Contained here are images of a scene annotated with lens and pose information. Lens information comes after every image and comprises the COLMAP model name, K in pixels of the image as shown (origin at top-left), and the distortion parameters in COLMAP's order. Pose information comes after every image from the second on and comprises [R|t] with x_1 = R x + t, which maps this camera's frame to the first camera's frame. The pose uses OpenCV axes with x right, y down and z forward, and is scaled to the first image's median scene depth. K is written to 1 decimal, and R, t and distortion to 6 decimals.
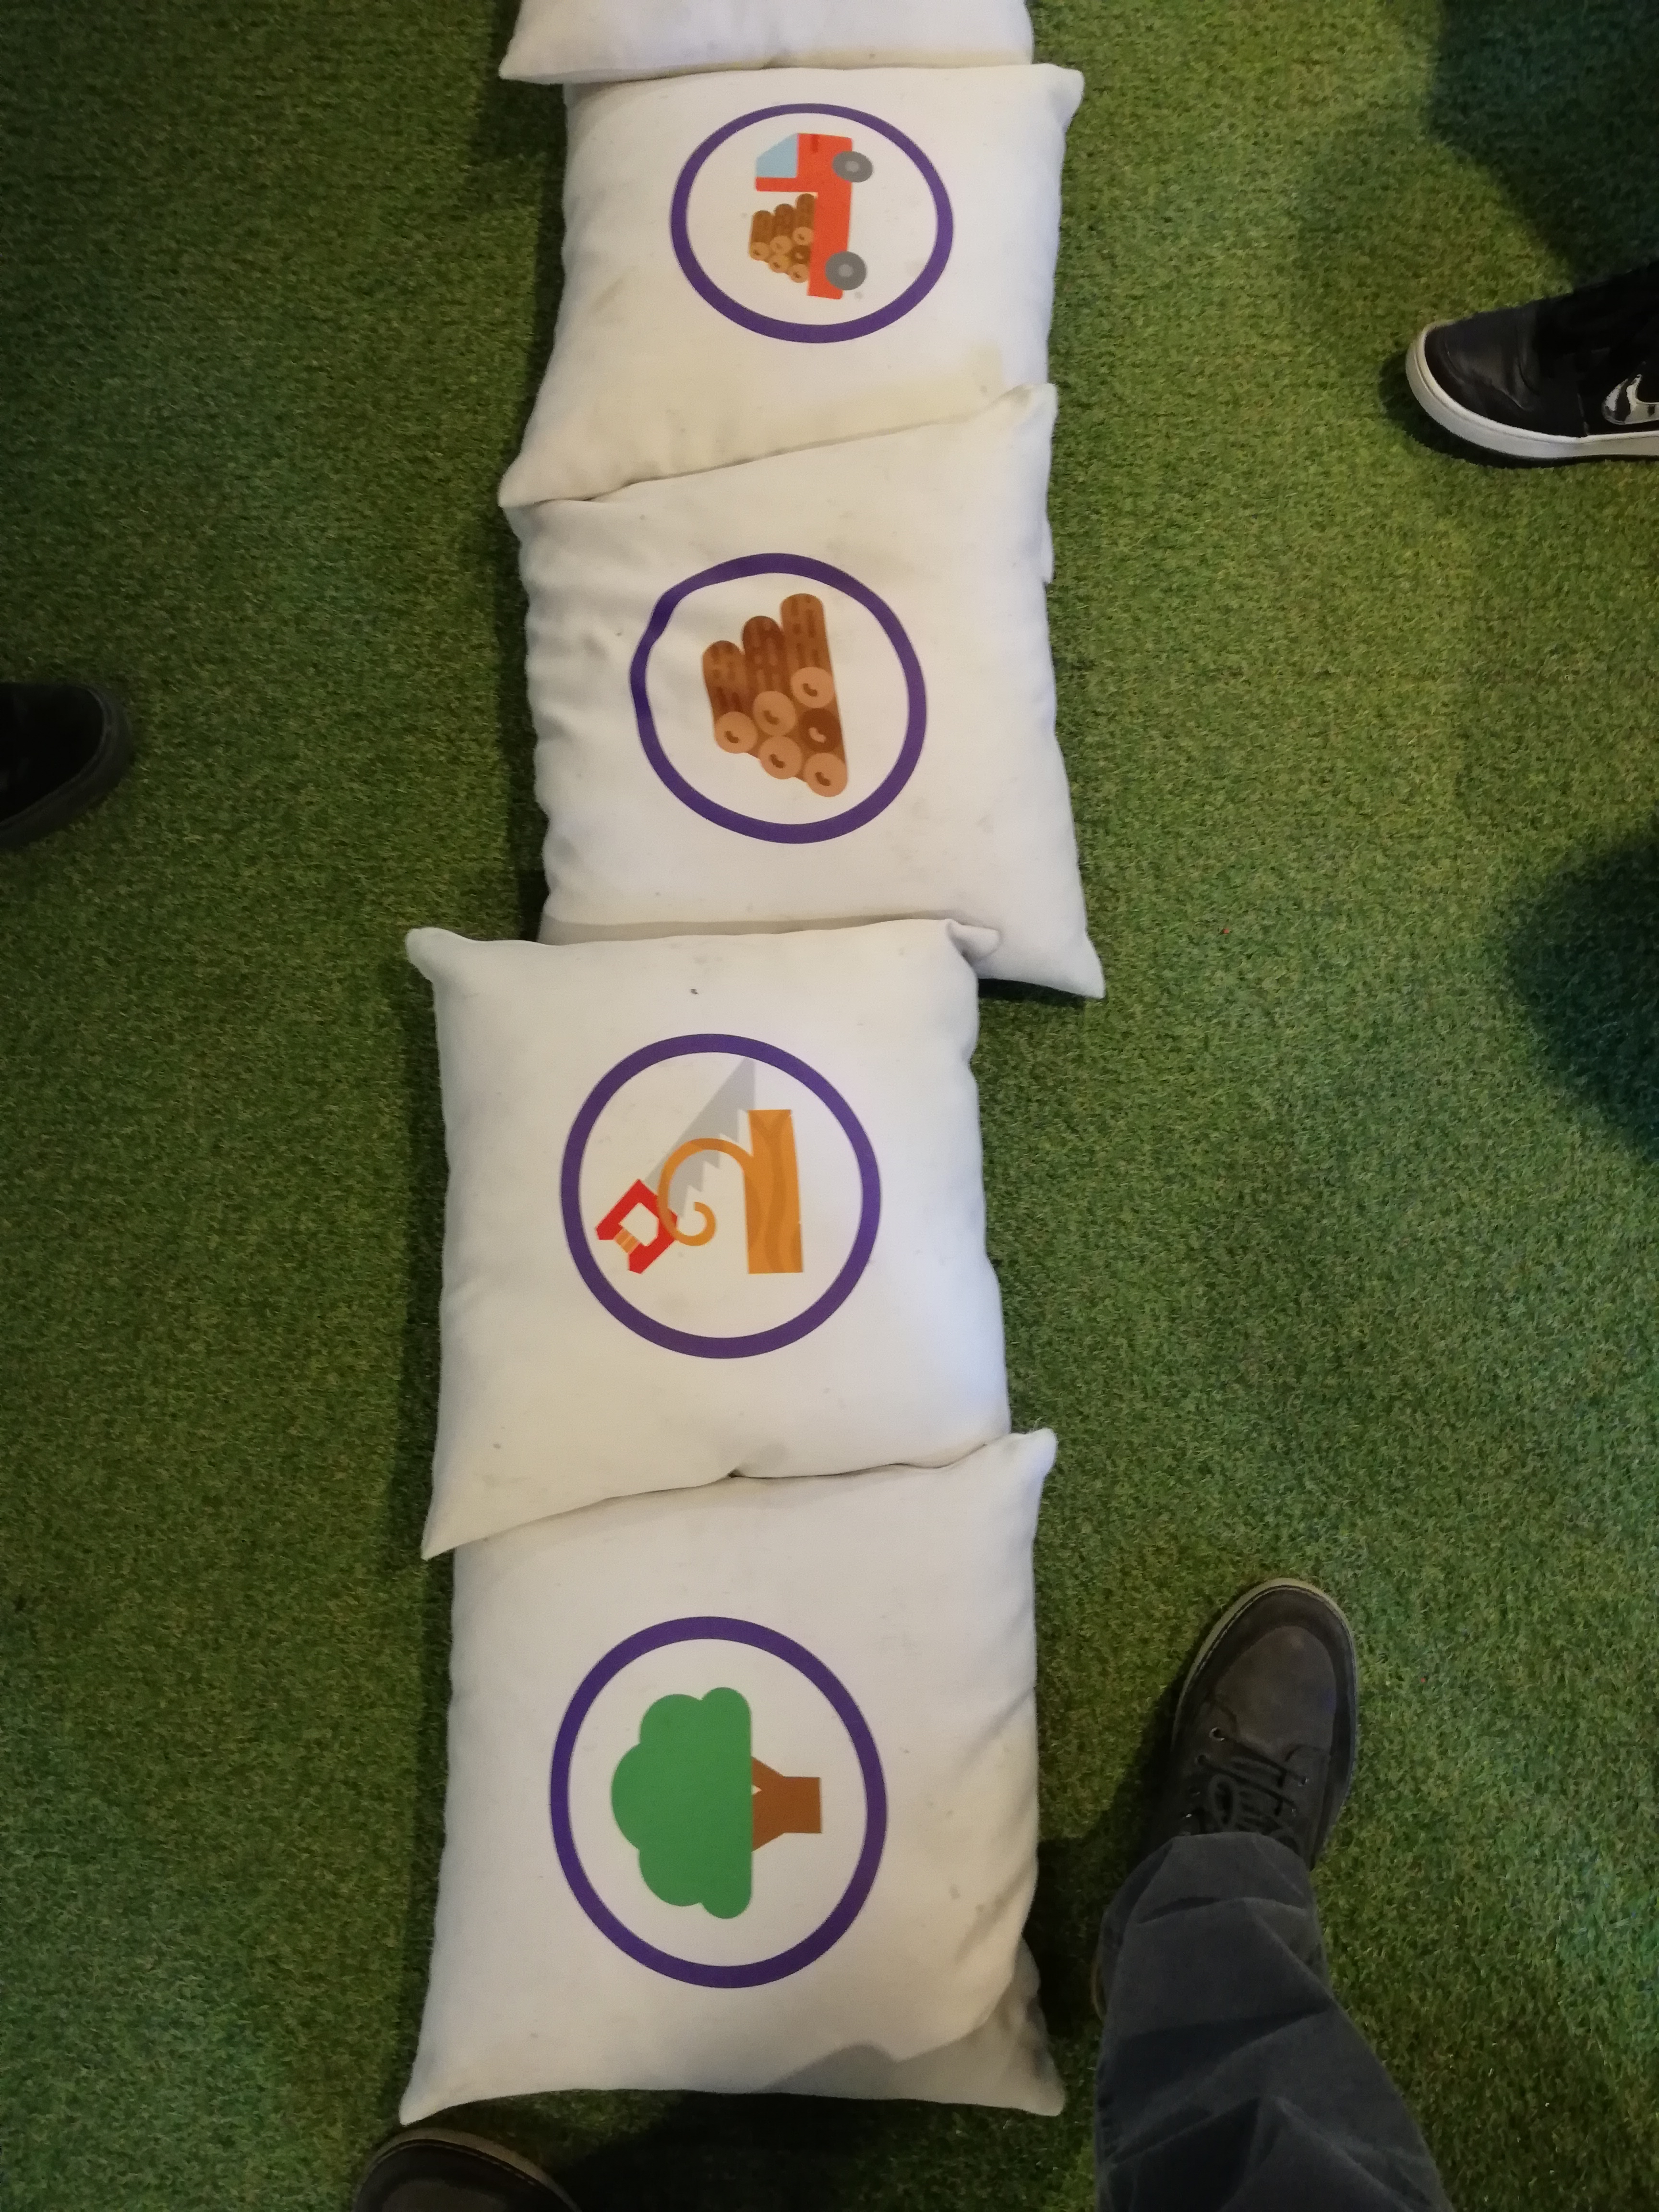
lens RADIAL K [[1672.8, 0, 830.2], [0, 1672.8, 1110.5], [0, 0, 1]] dist [0.030223, -0.054016]
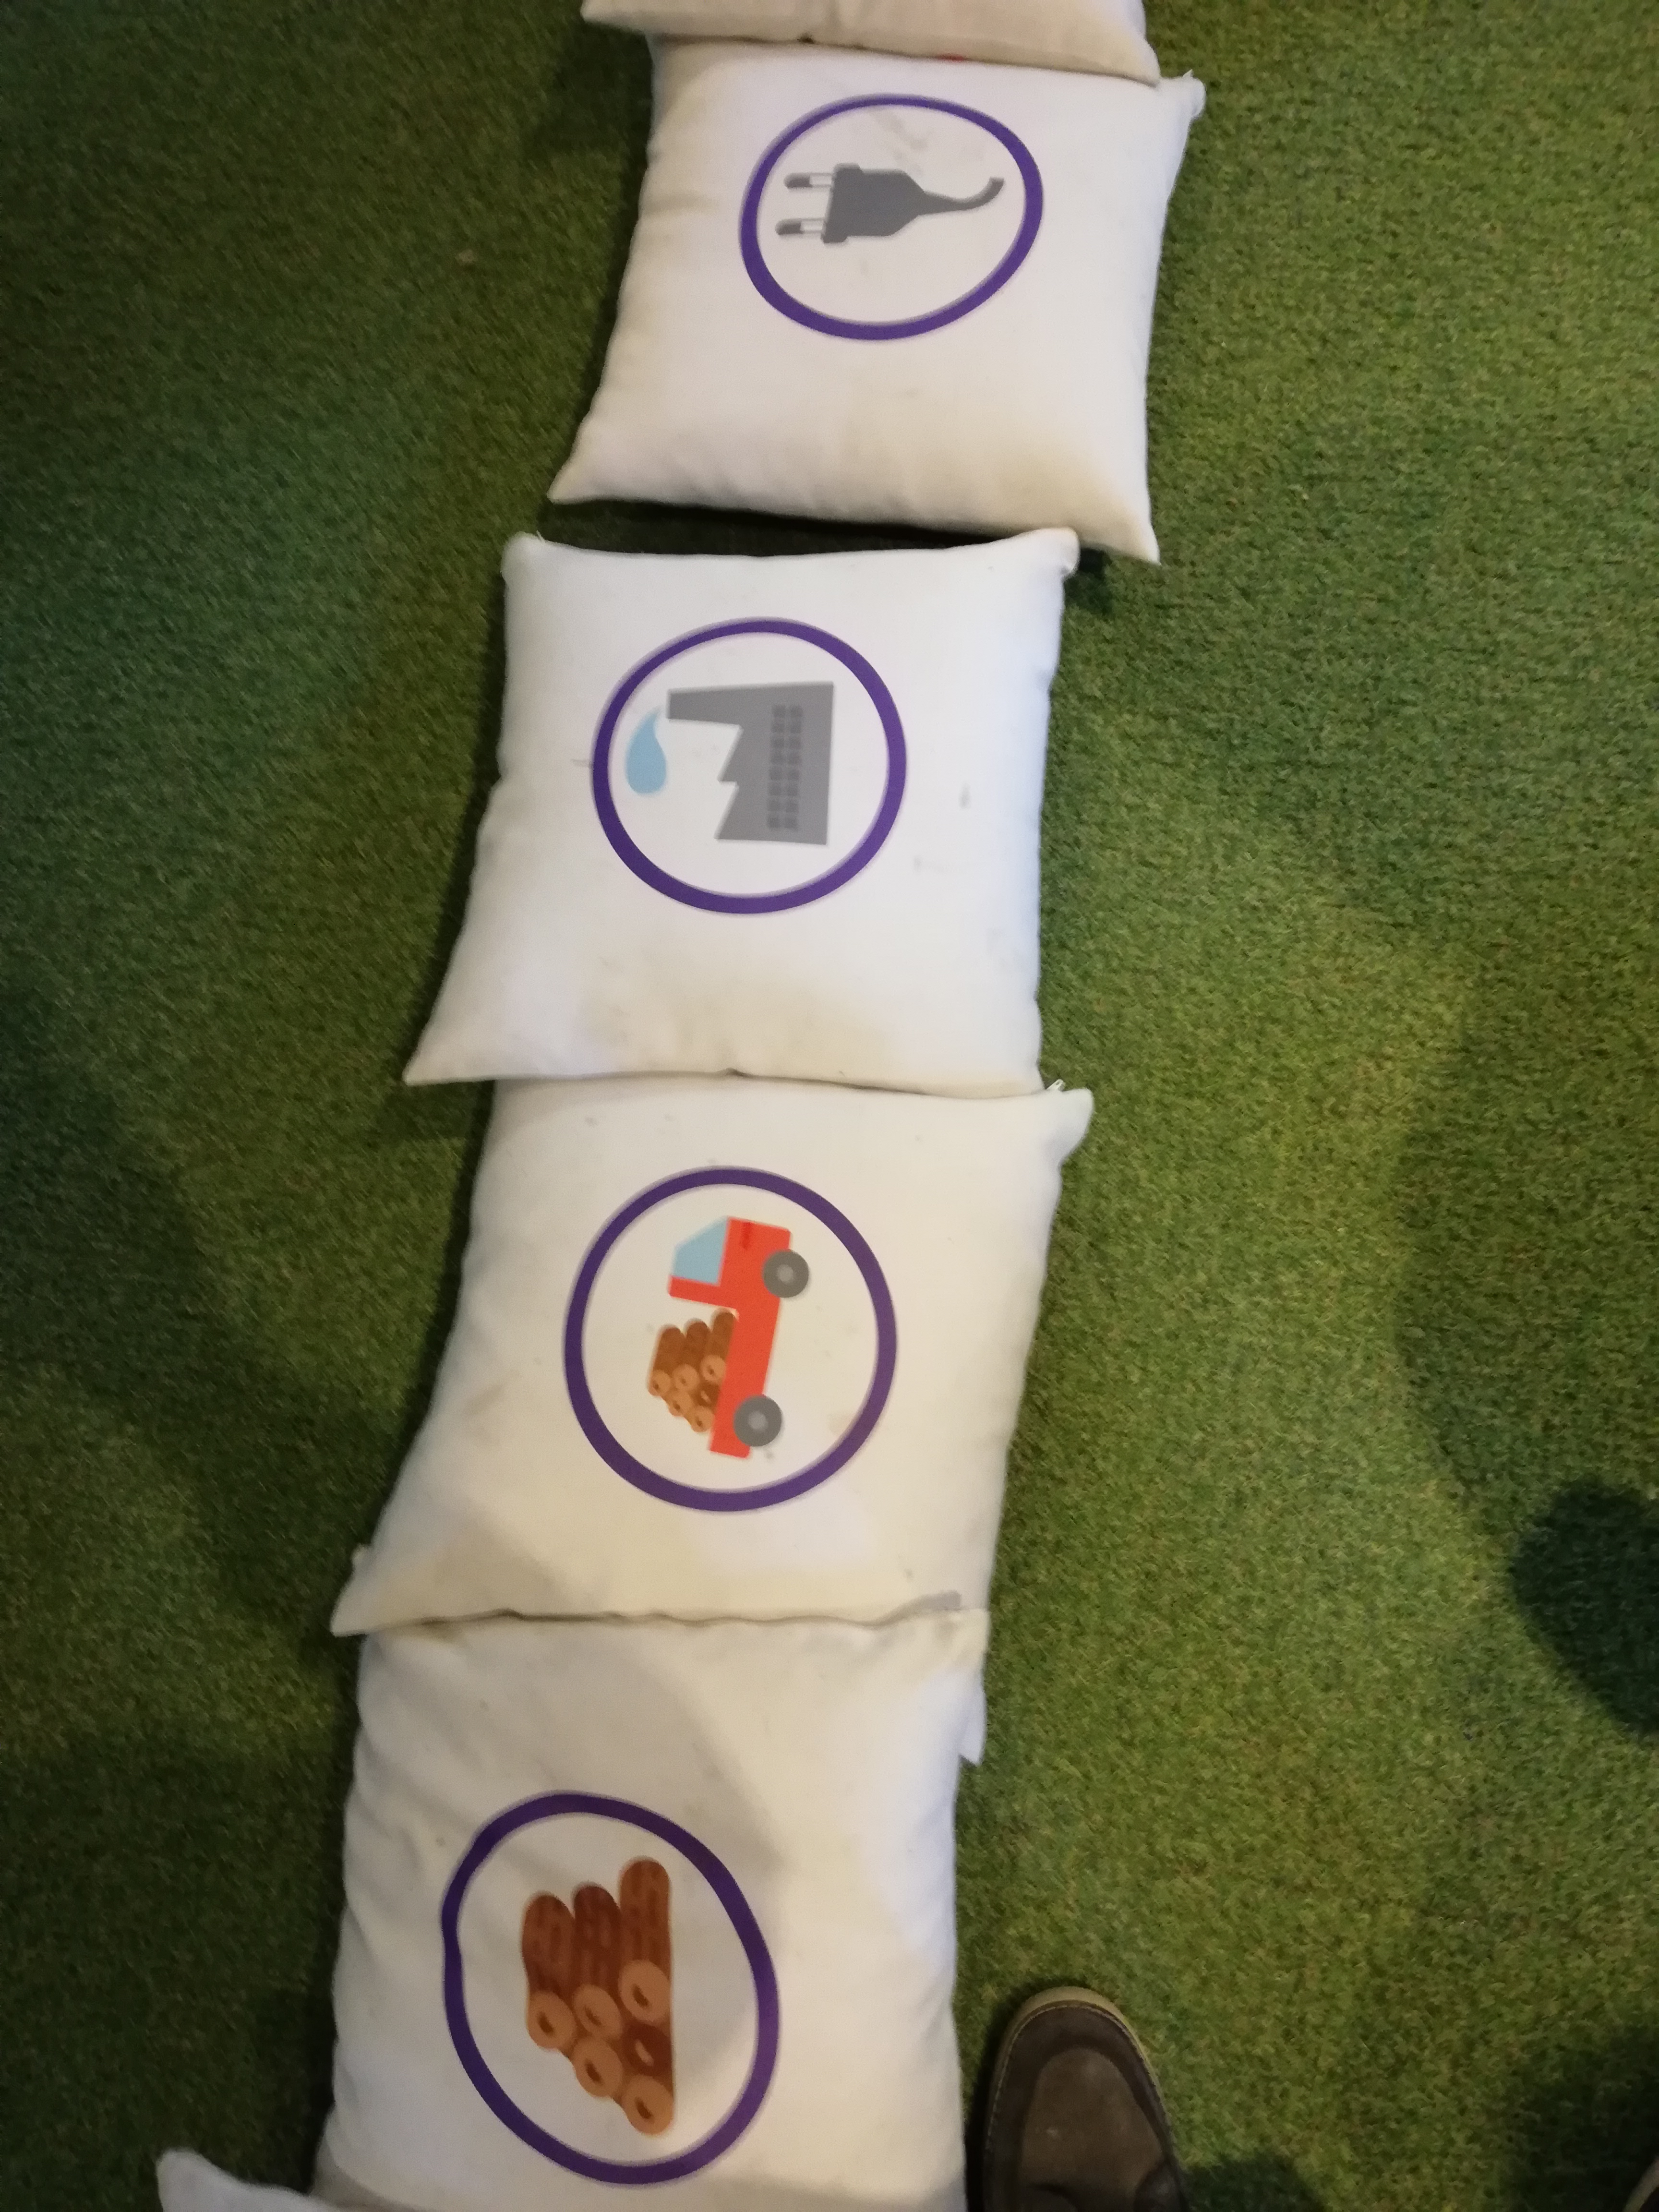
lens RADIAL K [[1672.8, 0, 826.5], [0, 1672.8, 1083.2], [0, 0, 1]] dist [0.030223, -0.054016]
pose [[0.991281, 0.104042, -0.080853, 0.085918], [-0.105423, 0.994342, -0.012998, -0.608400], [0.079043, 0.021409, 0.996641, 0.151962]]
